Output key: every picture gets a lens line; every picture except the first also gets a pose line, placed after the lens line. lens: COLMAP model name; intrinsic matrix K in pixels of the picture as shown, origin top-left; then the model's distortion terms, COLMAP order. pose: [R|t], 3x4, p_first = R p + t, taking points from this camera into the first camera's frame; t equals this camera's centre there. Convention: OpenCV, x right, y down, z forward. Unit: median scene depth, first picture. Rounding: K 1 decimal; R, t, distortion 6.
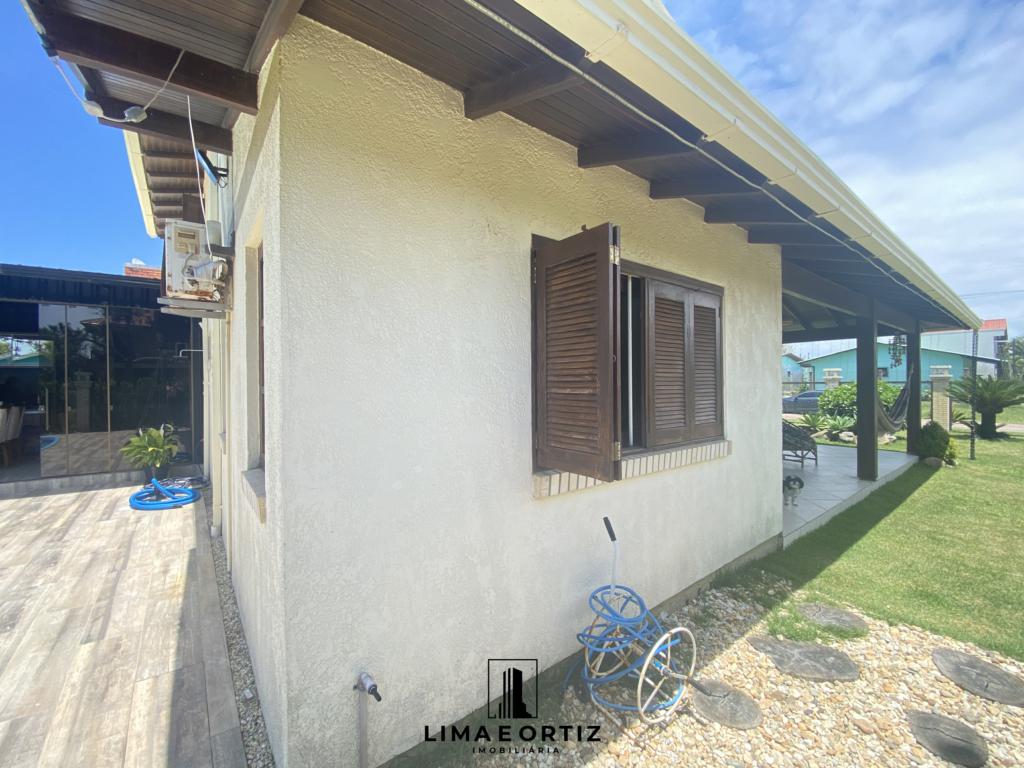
lens RADIAL K [[416.7, 0, 506.4], [0, 416.7, 386.0], [0, 0, 1]] dist [0.005856, -0.014301]
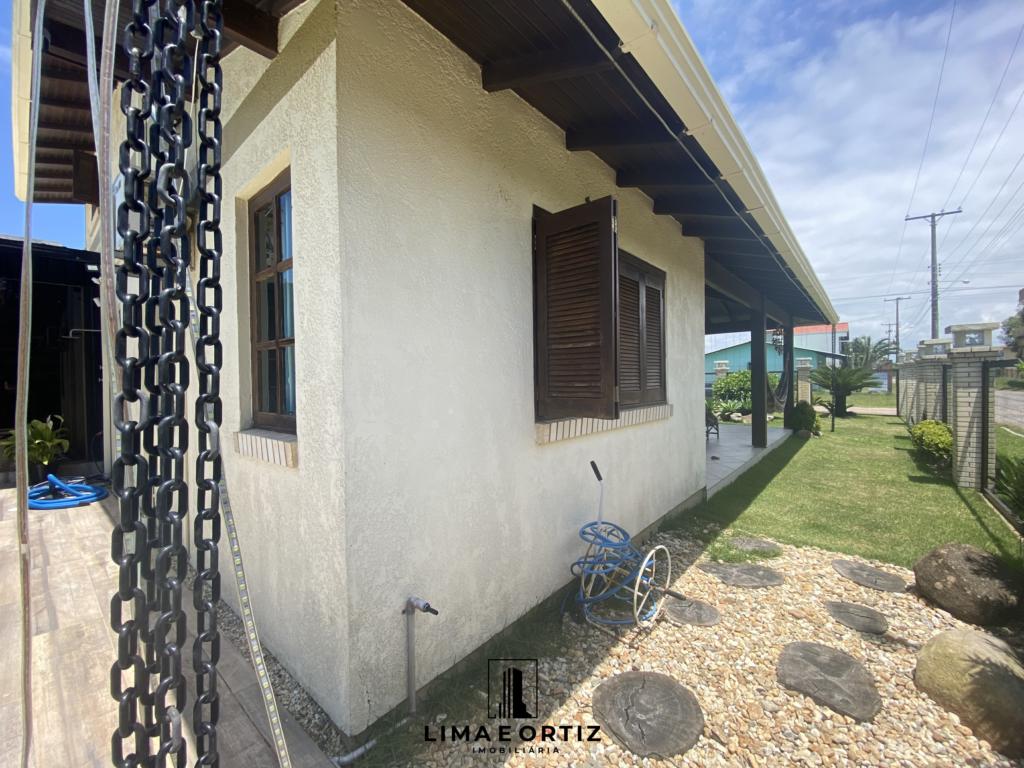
lens RADIAL K [[416.7, 0, 505.6], [0, 416.7, 386.3], [0, 0, 1]] dist [0.005856, -0.014301]
pose [[0.979784, -0.009662, 0.199824, -0.228054], [0.008170, 0.999932, 0.008287, 0.102955], [-0.199891, -0.006486, 0.979797, -0.065957]]
